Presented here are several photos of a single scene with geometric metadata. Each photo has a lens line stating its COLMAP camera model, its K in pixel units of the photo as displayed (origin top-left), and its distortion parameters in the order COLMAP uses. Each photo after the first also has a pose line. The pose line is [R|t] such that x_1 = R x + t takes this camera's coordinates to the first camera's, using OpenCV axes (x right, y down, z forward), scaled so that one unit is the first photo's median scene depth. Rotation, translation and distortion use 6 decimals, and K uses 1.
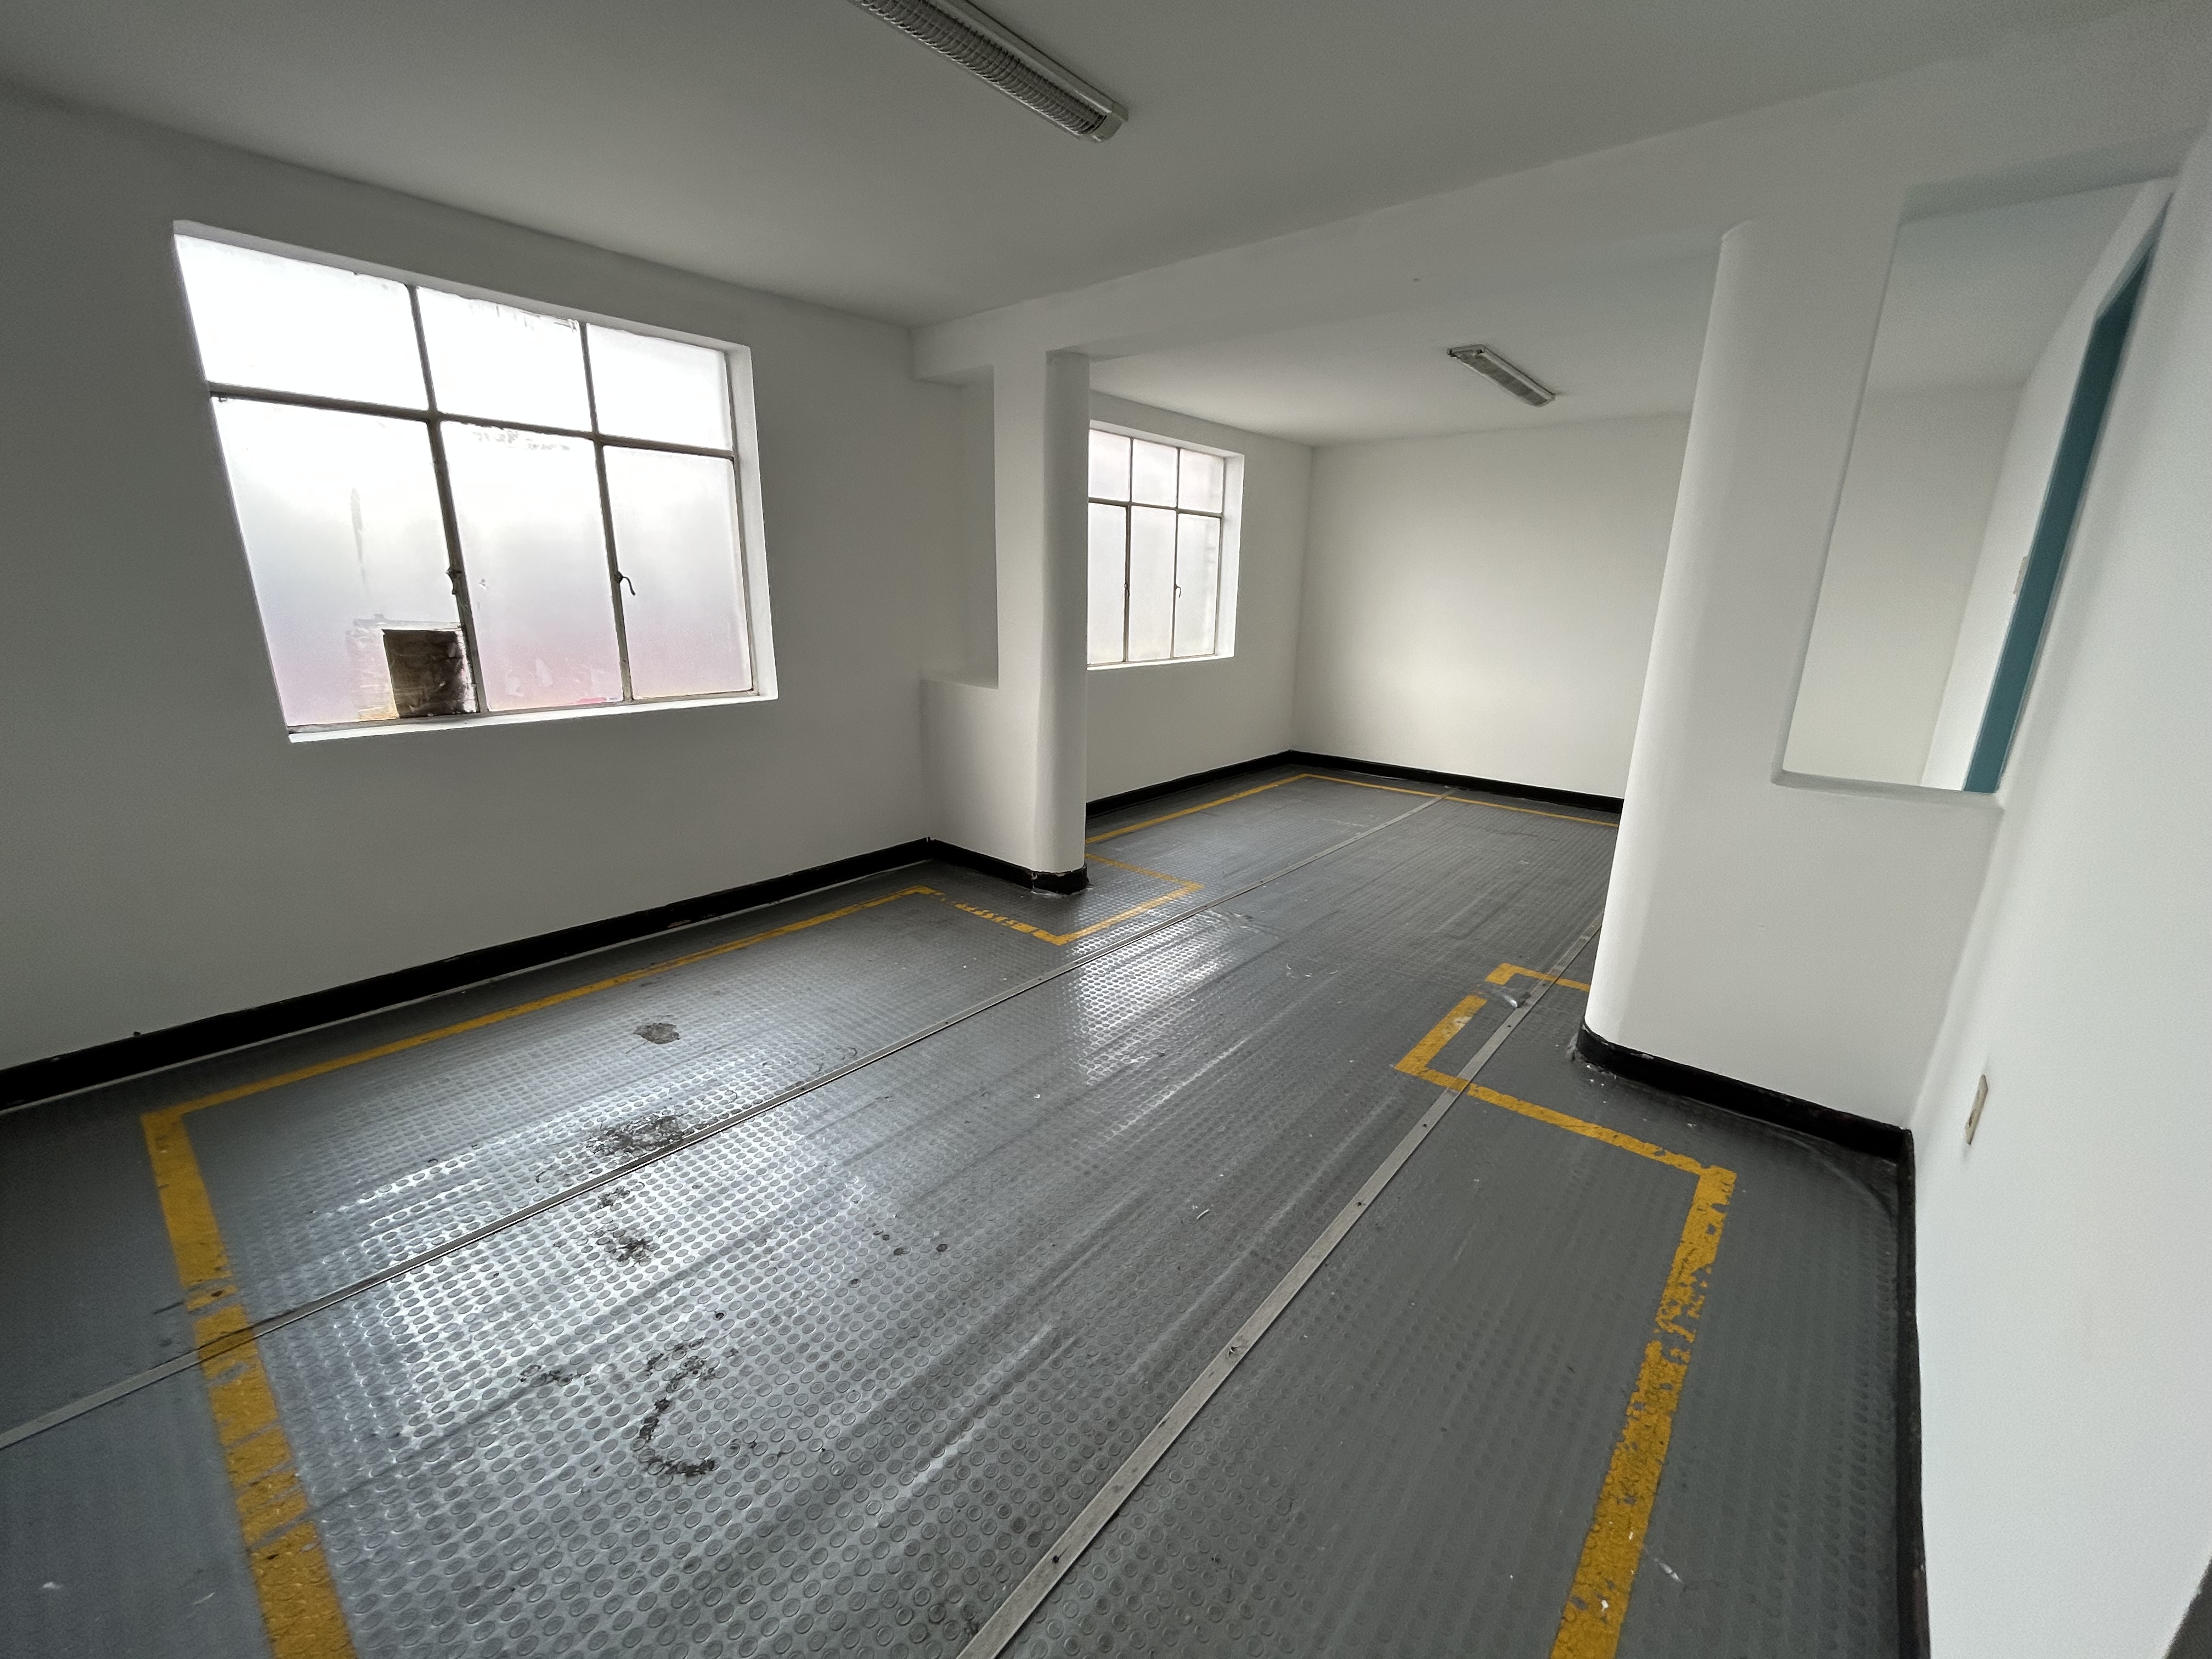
lens RADIAL K [[891.4, 0, 1098.0], [0, 891.4, 836.2], [0, 0, 1]] dist [0.000810, 0.000099]
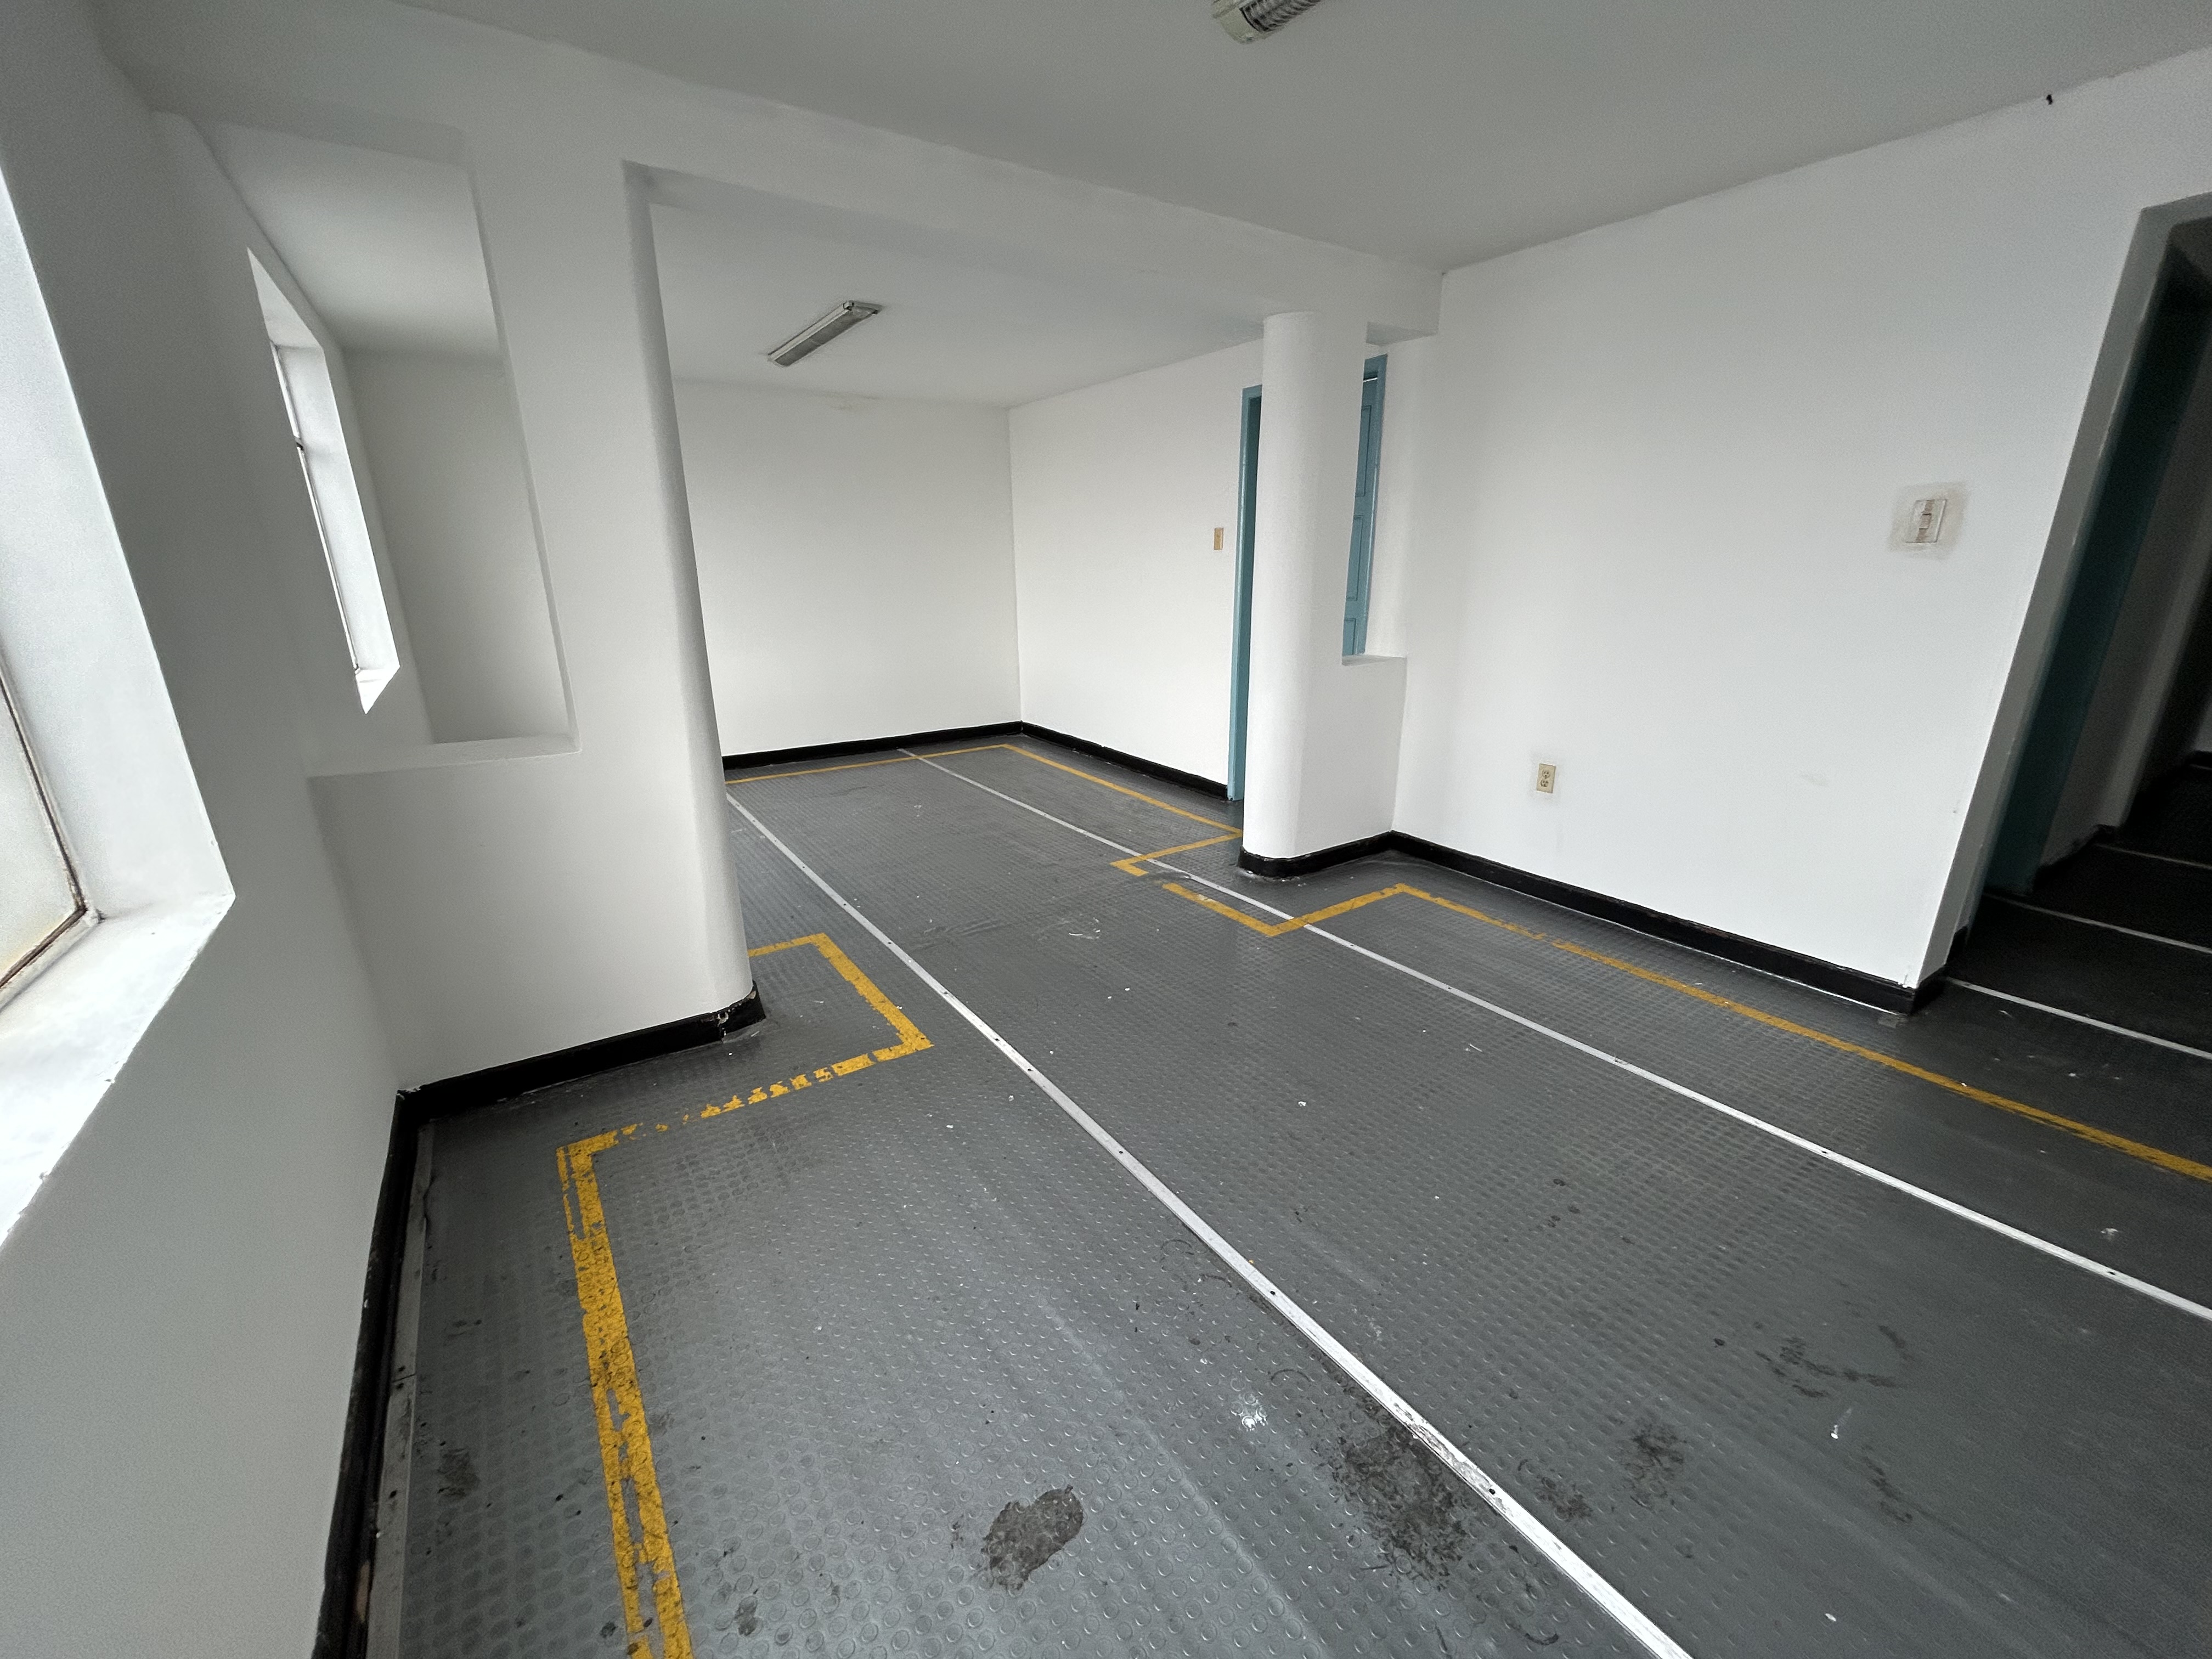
lens RADIAL K [[888.0, 0, 1106.0], [0, 888.0, 829.5], [0, 0, 1]] dist [0.001591, 0.000002]
pose [[0.262468, -0.305076, 0.915445, -0.609863], [0.273131, 0.933396, 0.232748, -0.174989], [-0.925478, 0.188948, 0.328312, 0.560640]]
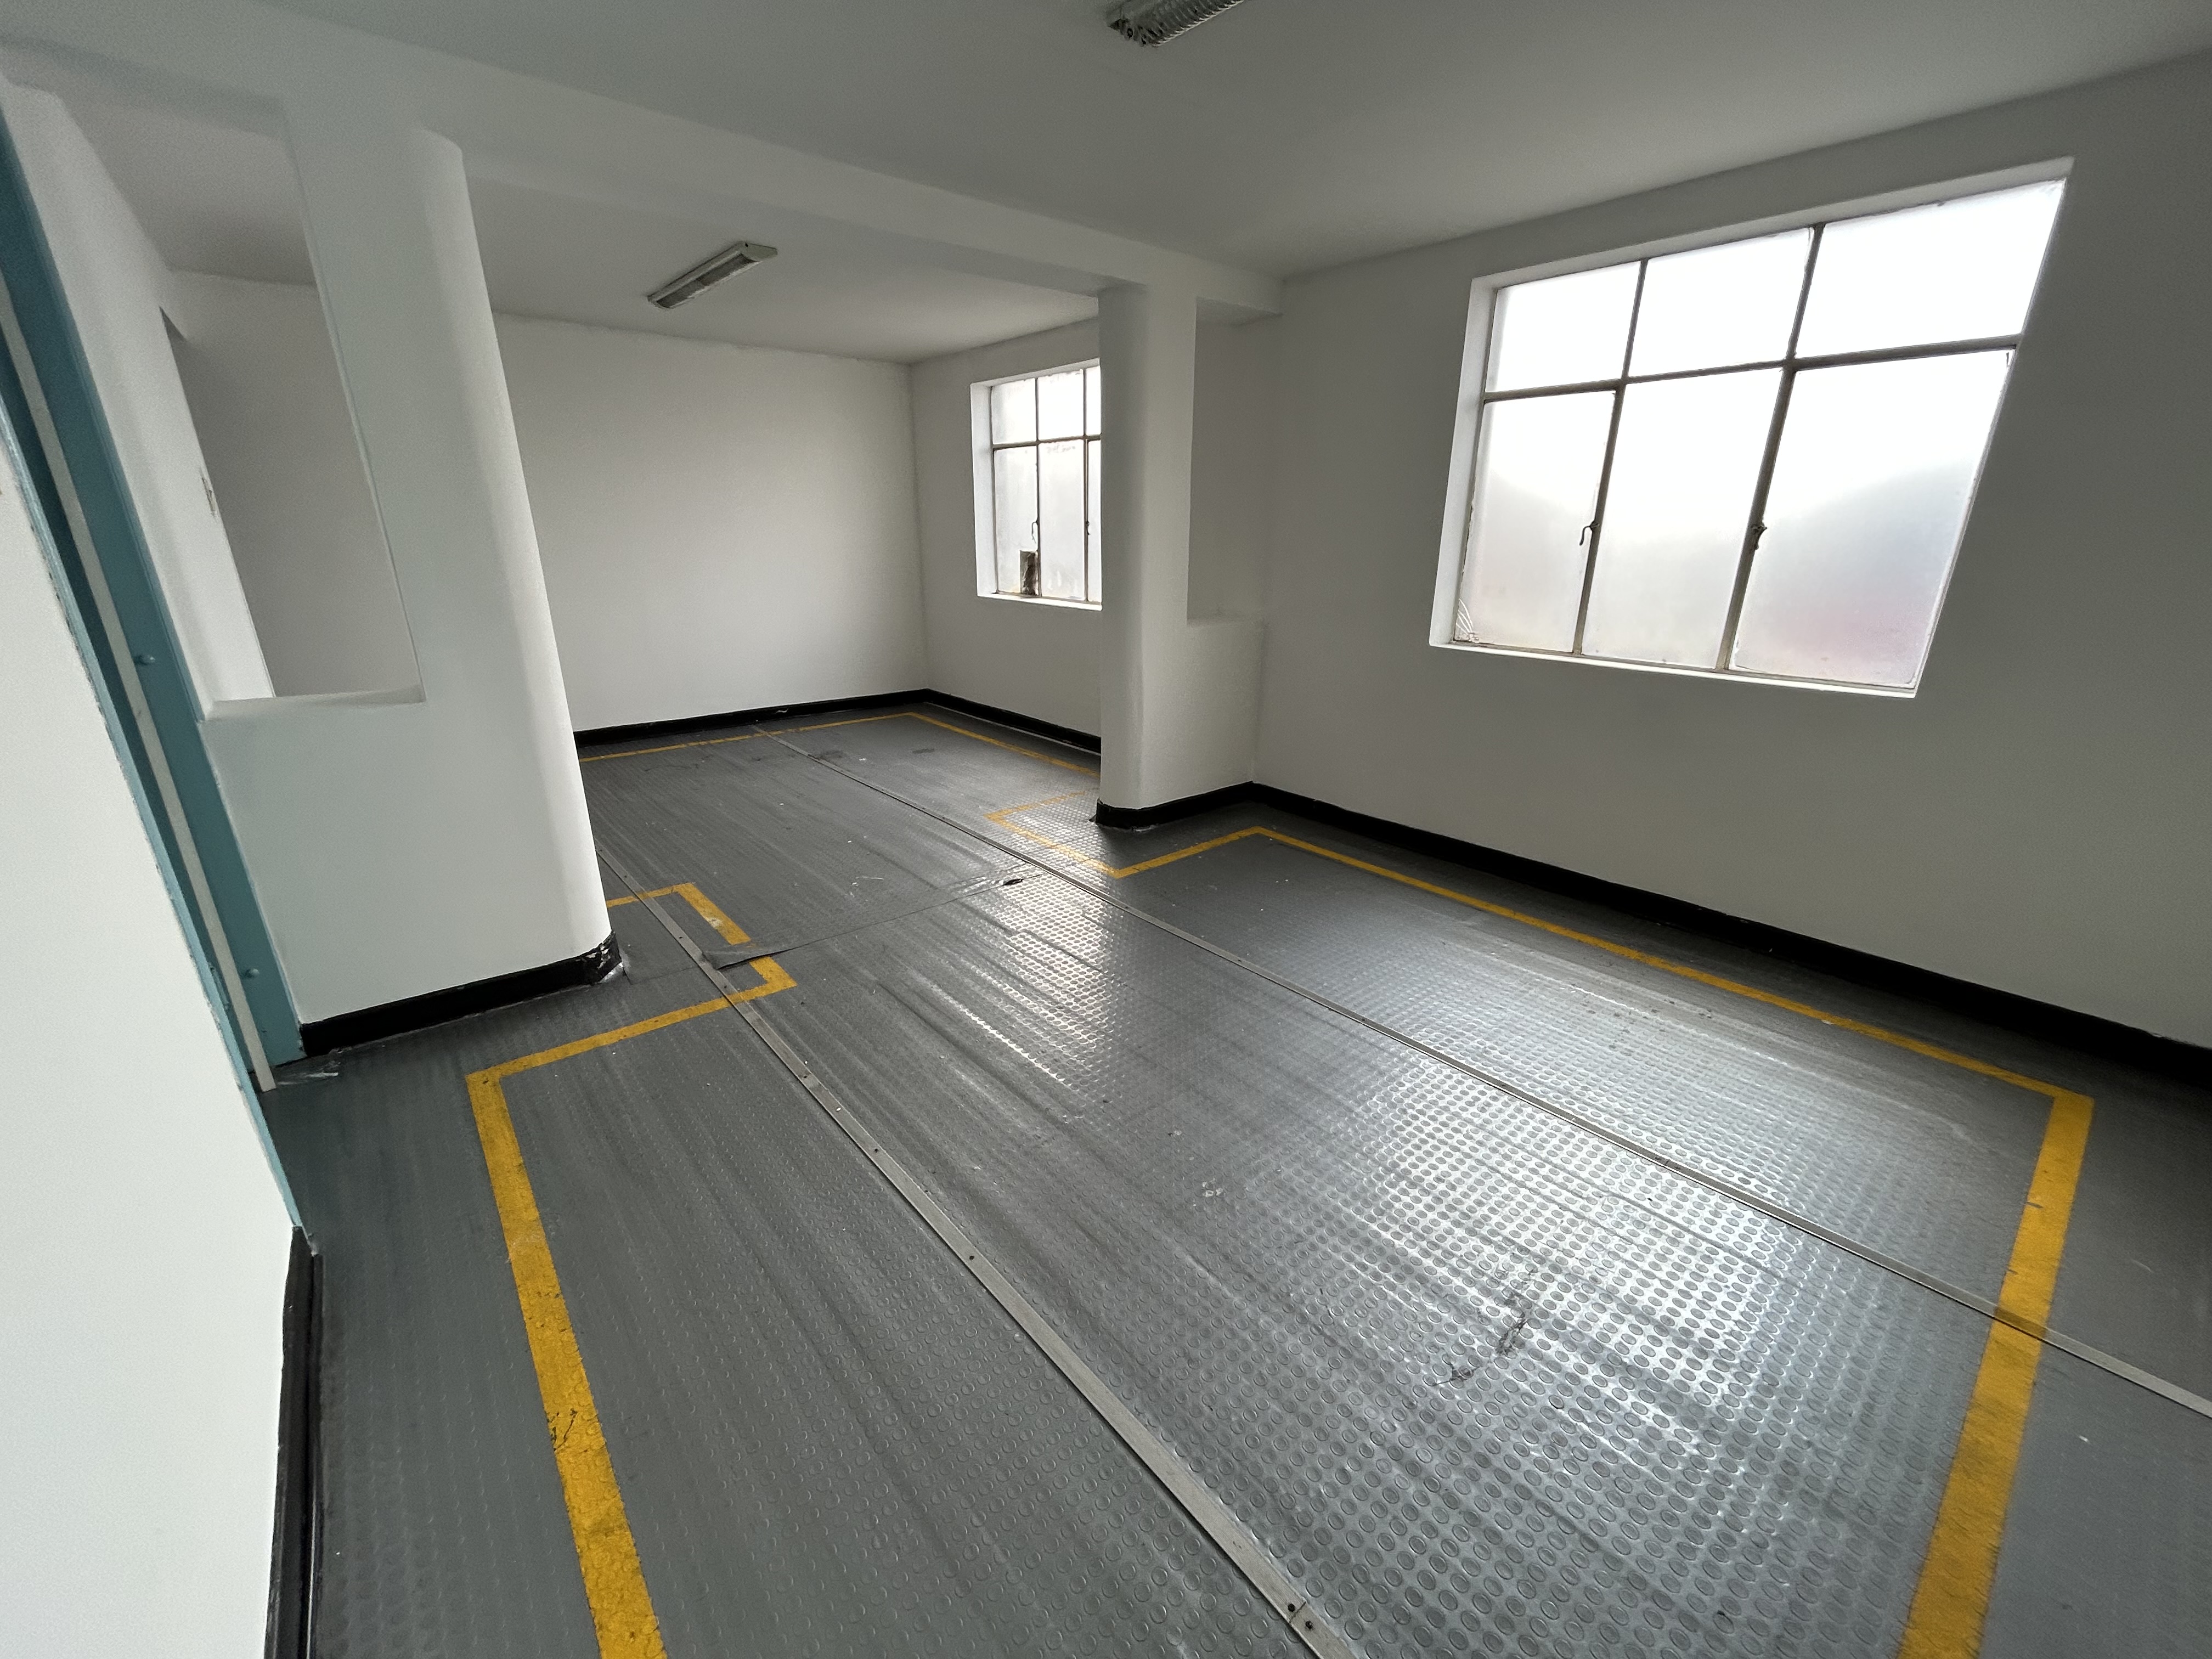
lens RADIAL K [[888.0, 0, 1106.0], [0, 888.0, 829.5], [0, 0, 1]] dist [0.001591, 0.000002]
pose [[-0.163958, 0.303446, -0.938636, 1.057747], [-0.275566, 0.899545, 0.338944, -0.317110], [0.947197, 0.314229, -0.063868, 1.197694]]
